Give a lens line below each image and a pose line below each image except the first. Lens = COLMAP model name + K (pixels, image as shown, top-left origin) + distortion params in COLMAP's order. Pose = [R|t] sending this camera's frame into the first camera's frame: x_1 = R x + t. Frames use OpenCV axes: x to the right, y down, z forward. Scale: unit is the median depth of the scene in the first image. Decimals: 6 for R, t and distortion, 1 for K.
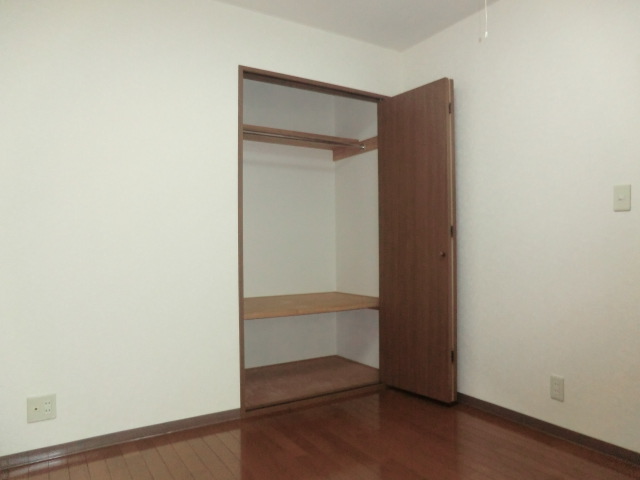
lens RADIAL K [[472.8, 0, 320.0], [0, 472.8, 240.0], [0, 0, 1]] dist [-0.106599, 0.115528]
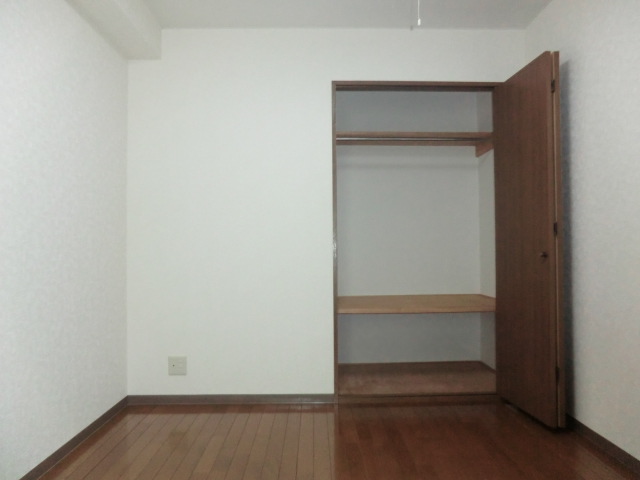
lens RADIAL K [[472.8, 0, 320.0], [0, 472.8, 240.0], [0, 0, 1]] dist [-0.106599, 0.115528]
pose [[0.852150, -0.005693, -0.523267, 0.354560], [0.004720, 0.999984, -0.003193, 0.002858], [0.523277, 0.000252, 0.852163, 0.044187]]
